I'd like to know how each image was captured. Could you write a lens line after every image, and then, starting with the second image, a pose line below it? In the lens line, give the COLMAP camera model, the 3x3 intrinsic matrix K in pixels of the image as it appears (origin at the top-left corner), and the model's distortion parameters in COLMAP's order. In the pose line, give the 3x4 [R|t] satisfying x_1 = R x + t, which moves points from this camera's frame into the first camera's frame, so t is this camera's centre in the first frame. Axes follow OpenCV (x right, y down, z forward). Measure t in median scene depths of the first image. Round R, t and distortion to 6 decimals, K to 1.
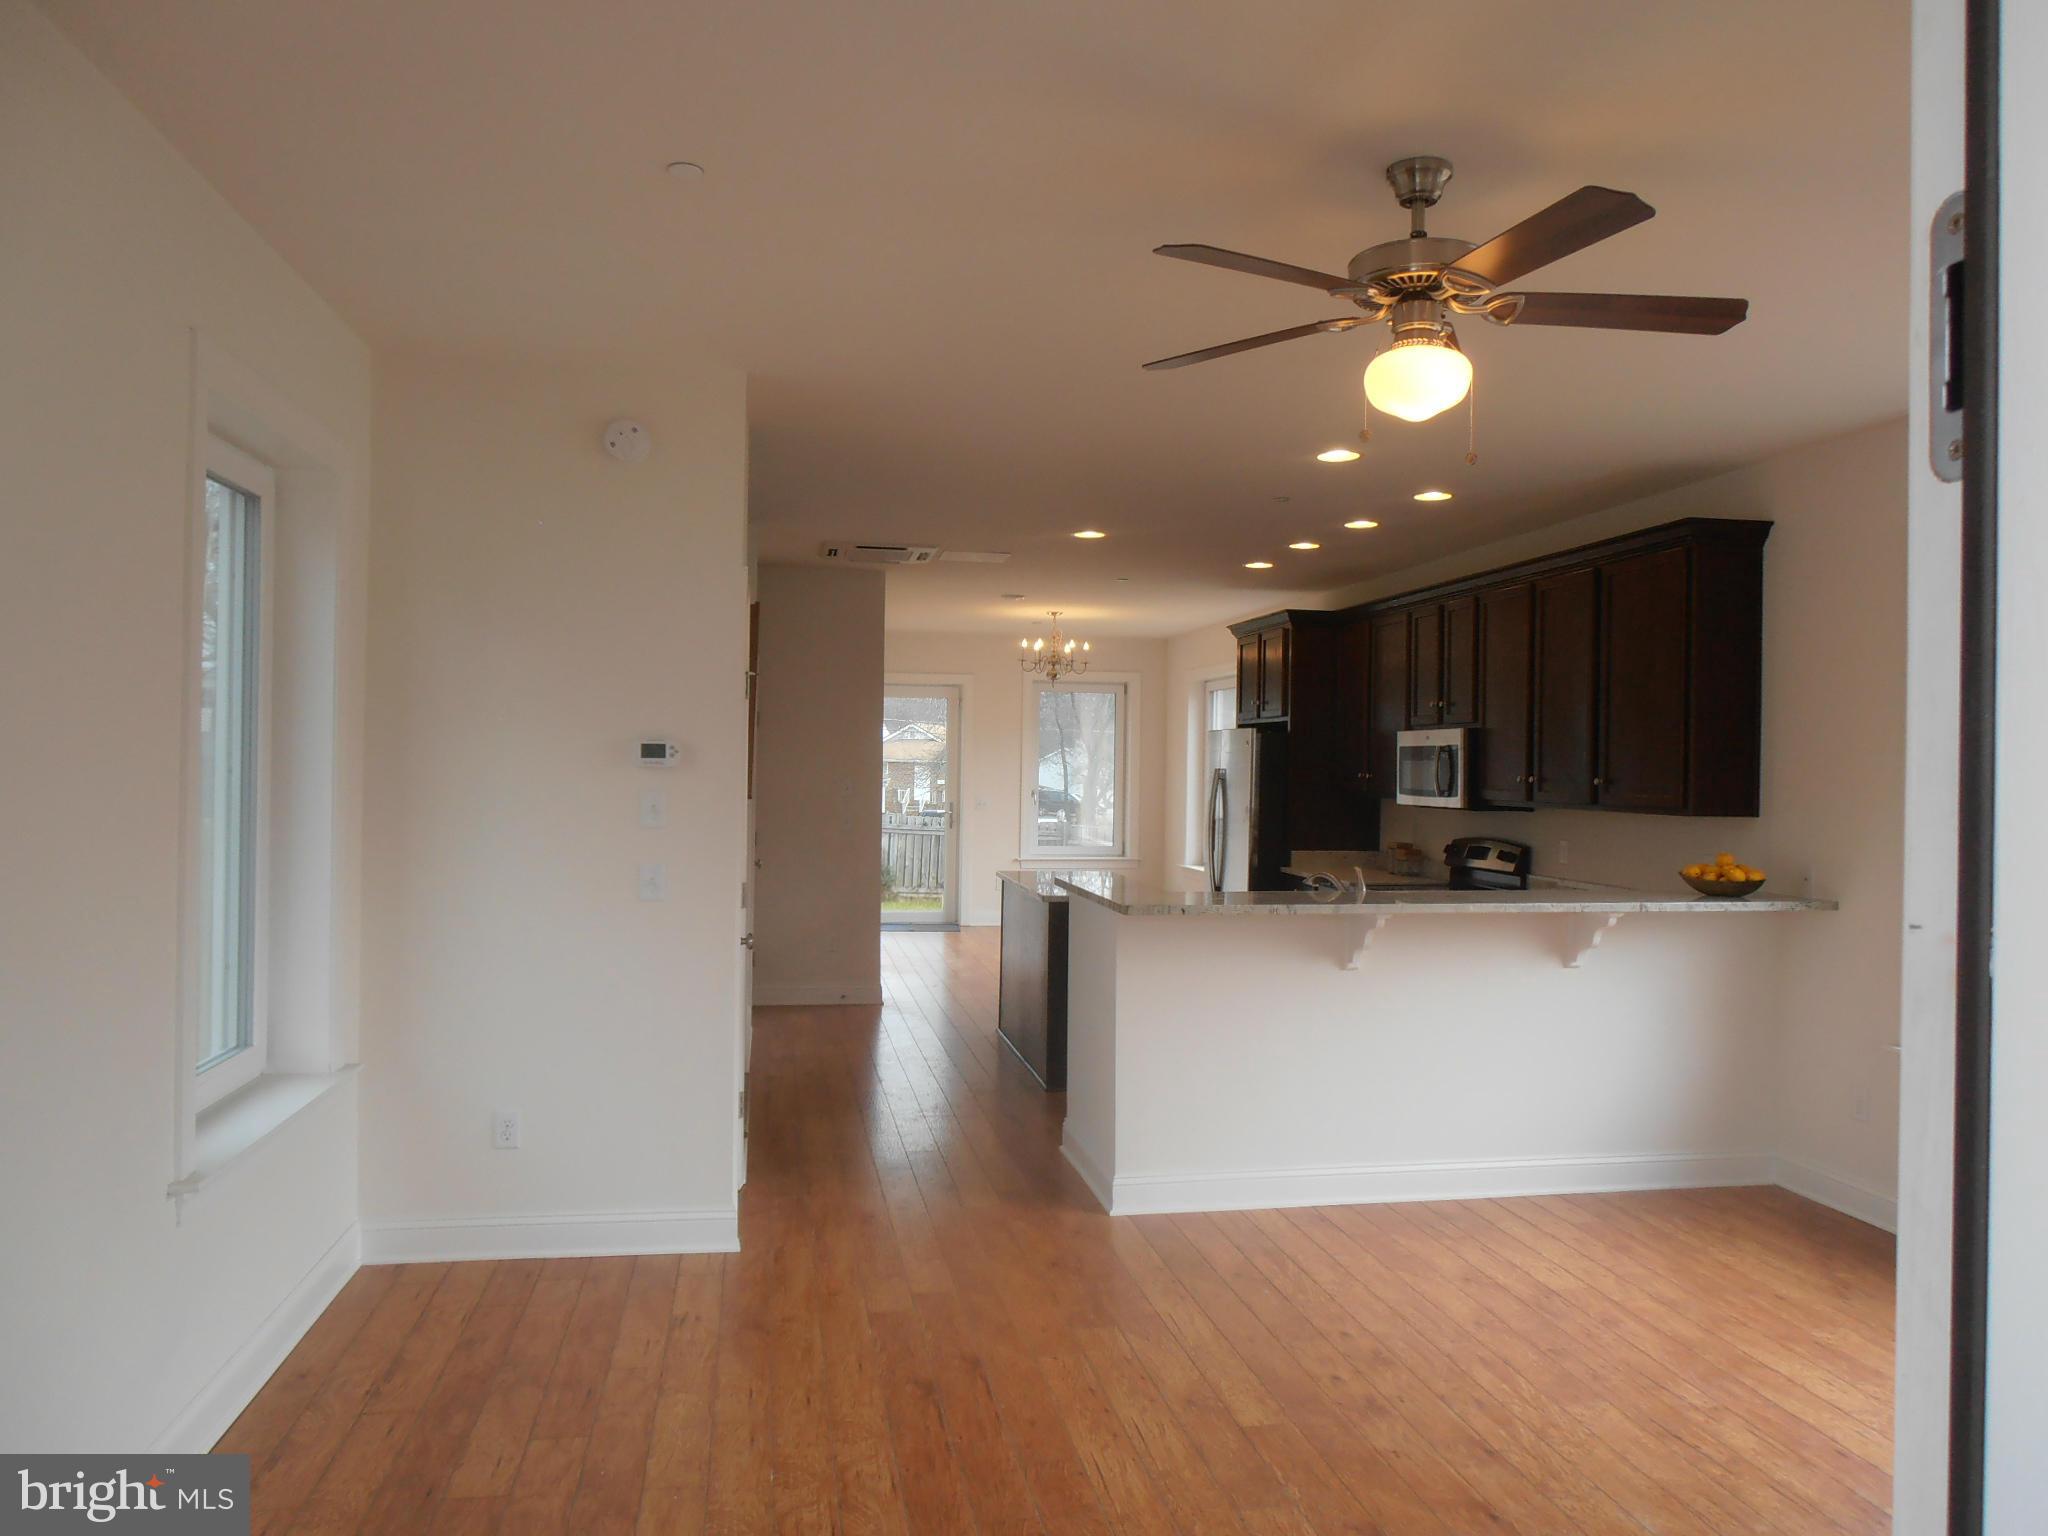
lens RADIAL K [[1443.8, 0, 1038.4], [0, 1443.8, 765.4], [0, 0, 1]] dist [-0.024703, 0.015252]
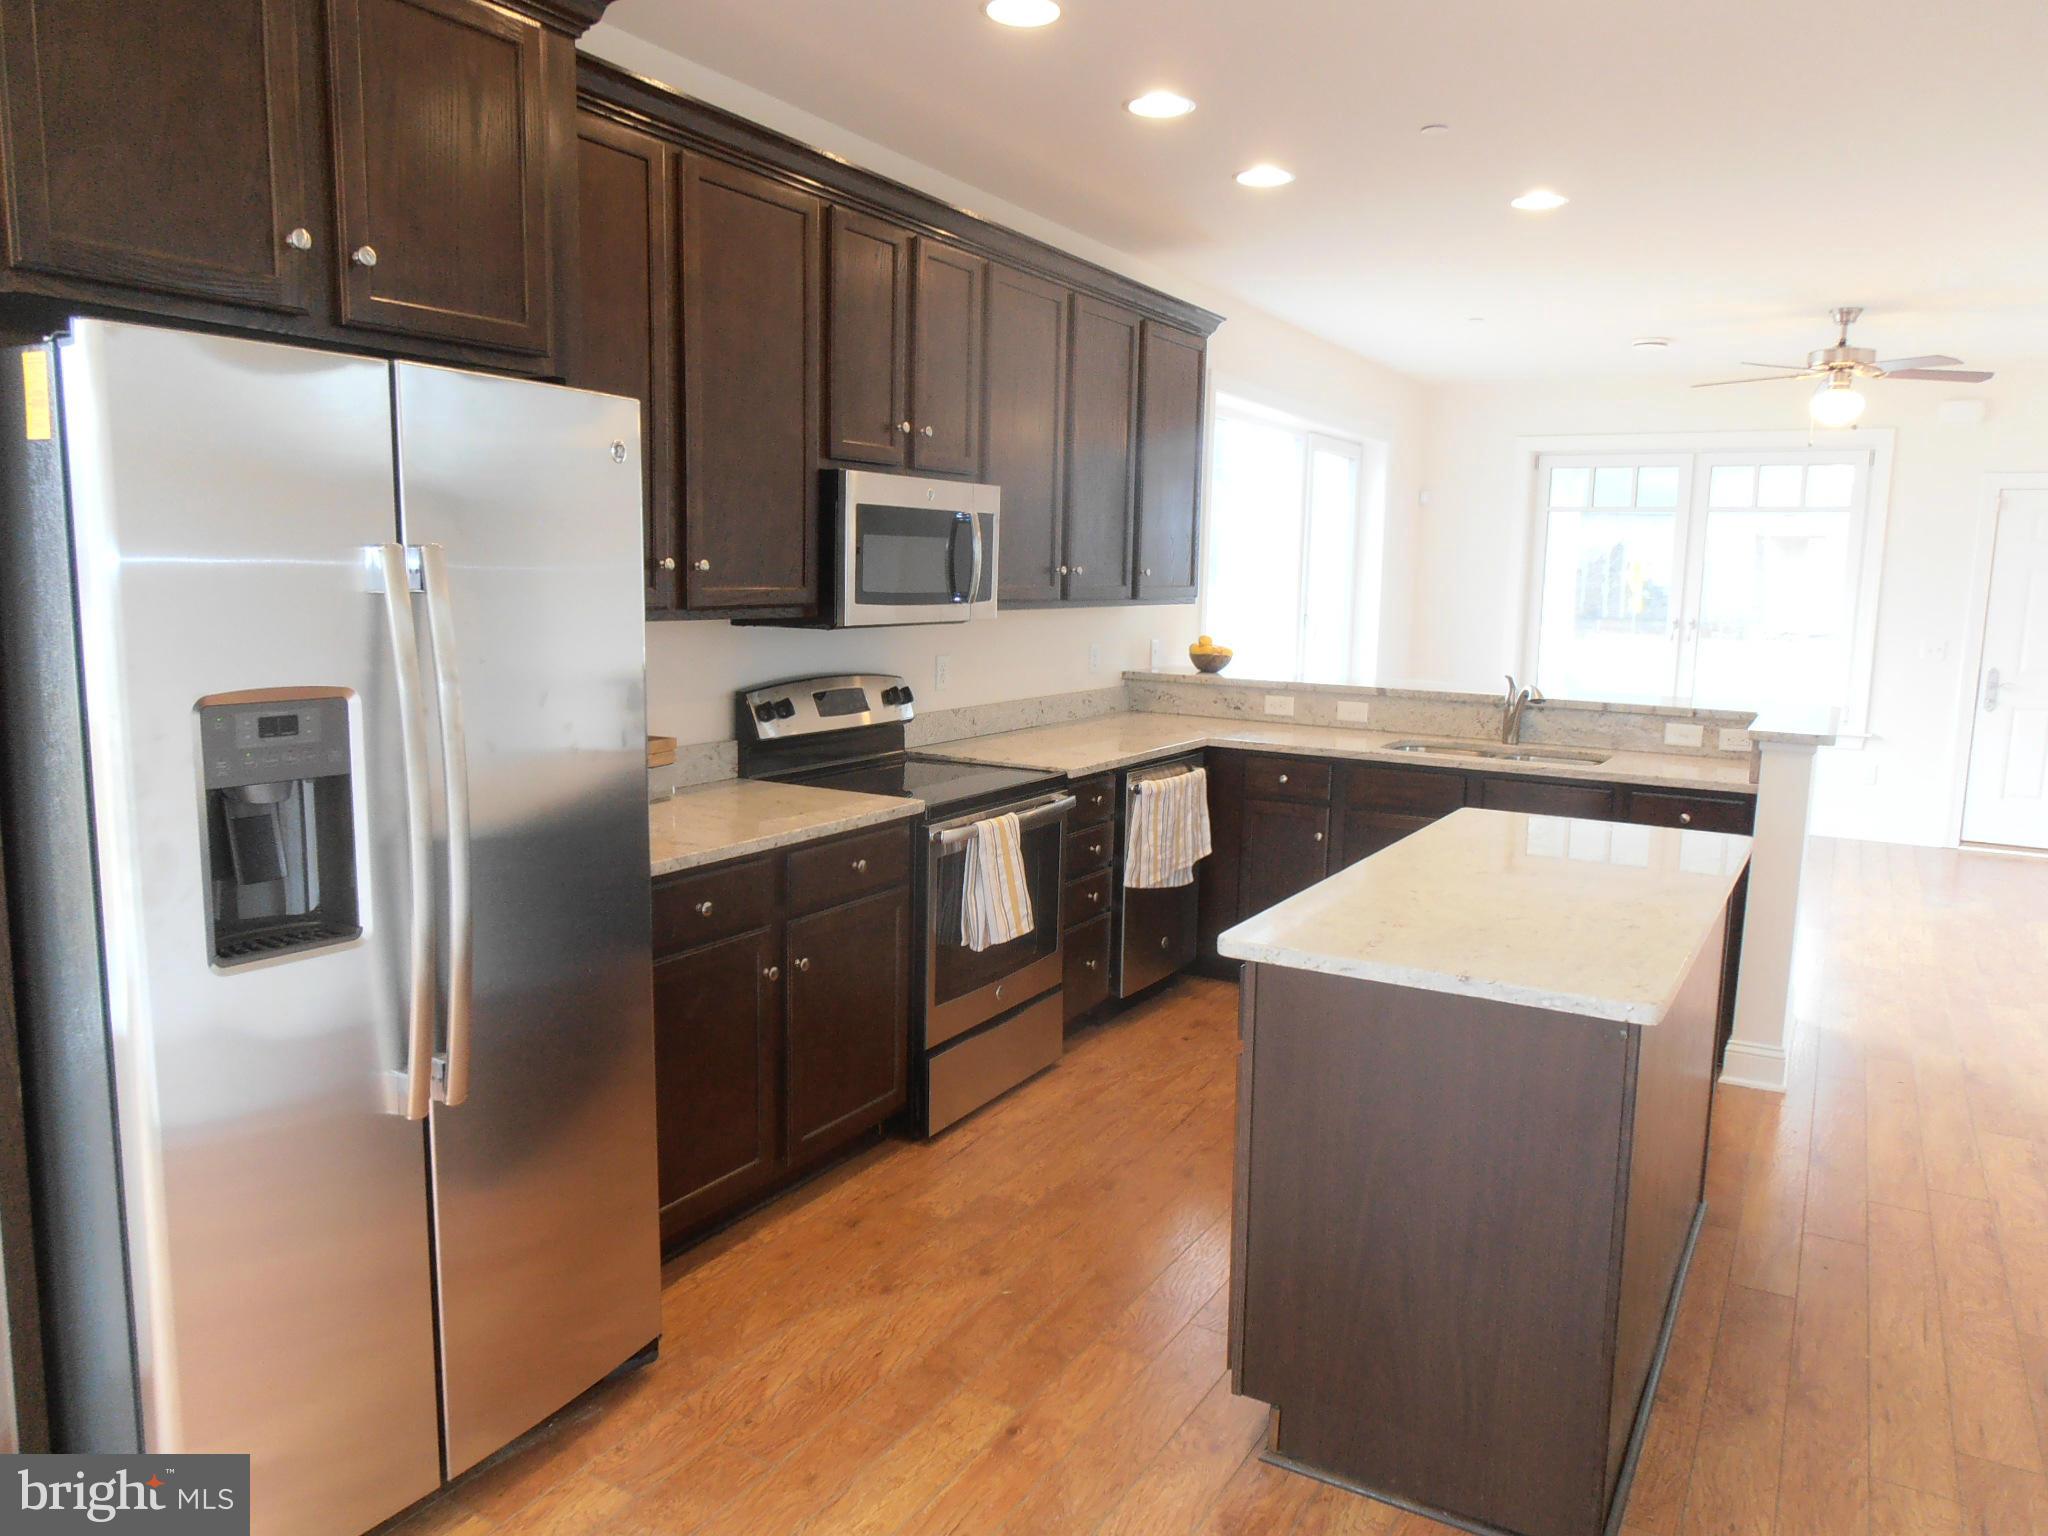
lens RADIAL K [[1443.8, 0, 1024.6], [0, 1443.8, 768.5], [0, 0, 1]] dist [-0.024703, 0.015252]
pose [[-0.757559, -0.121497, 0.641360, -0.104111], [-0.031930, 0.988247, 0.149495, 0.000168], [-0.651985, 0.092773, -0.752535, 1.320523]]
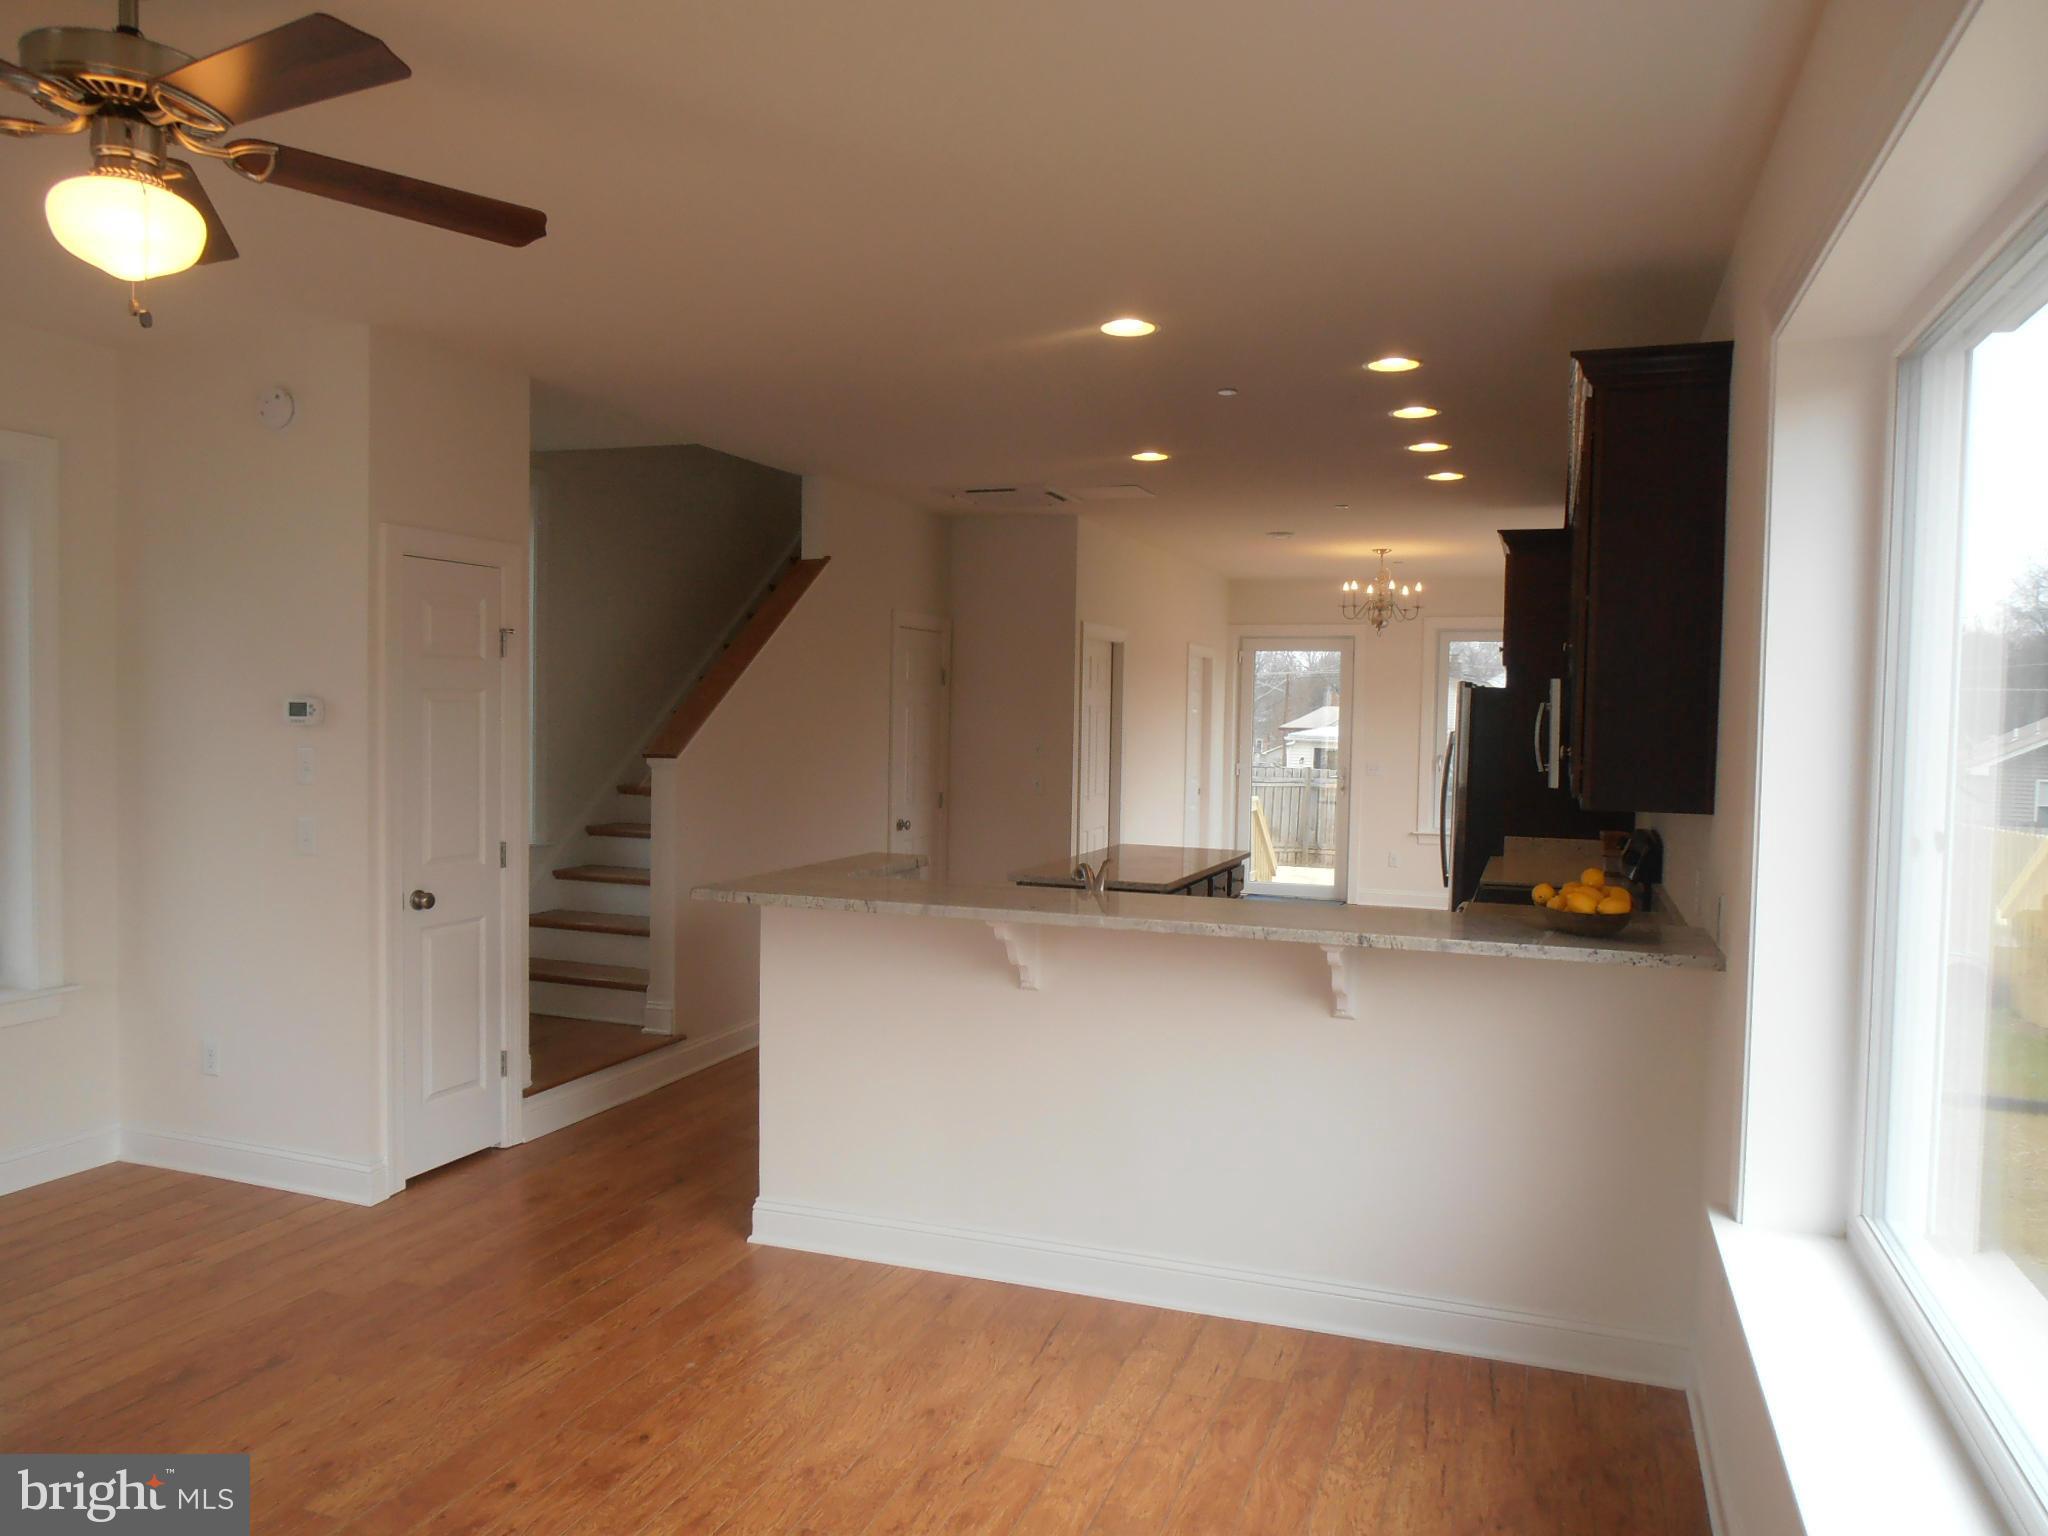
lens RADIAL K [[1443.8, 0, 1006.2], [0, 1443.8, 769.2], [0, 0, 1]] dist [-0.024703, 0.015252]
pose [[0.862979, 0.020603, -0.504819, 0.374301], [-0.004881, 0.999462, 0.032447, -0.001713], [0.505216, -0.025537, 0.862615, 0.201371]]
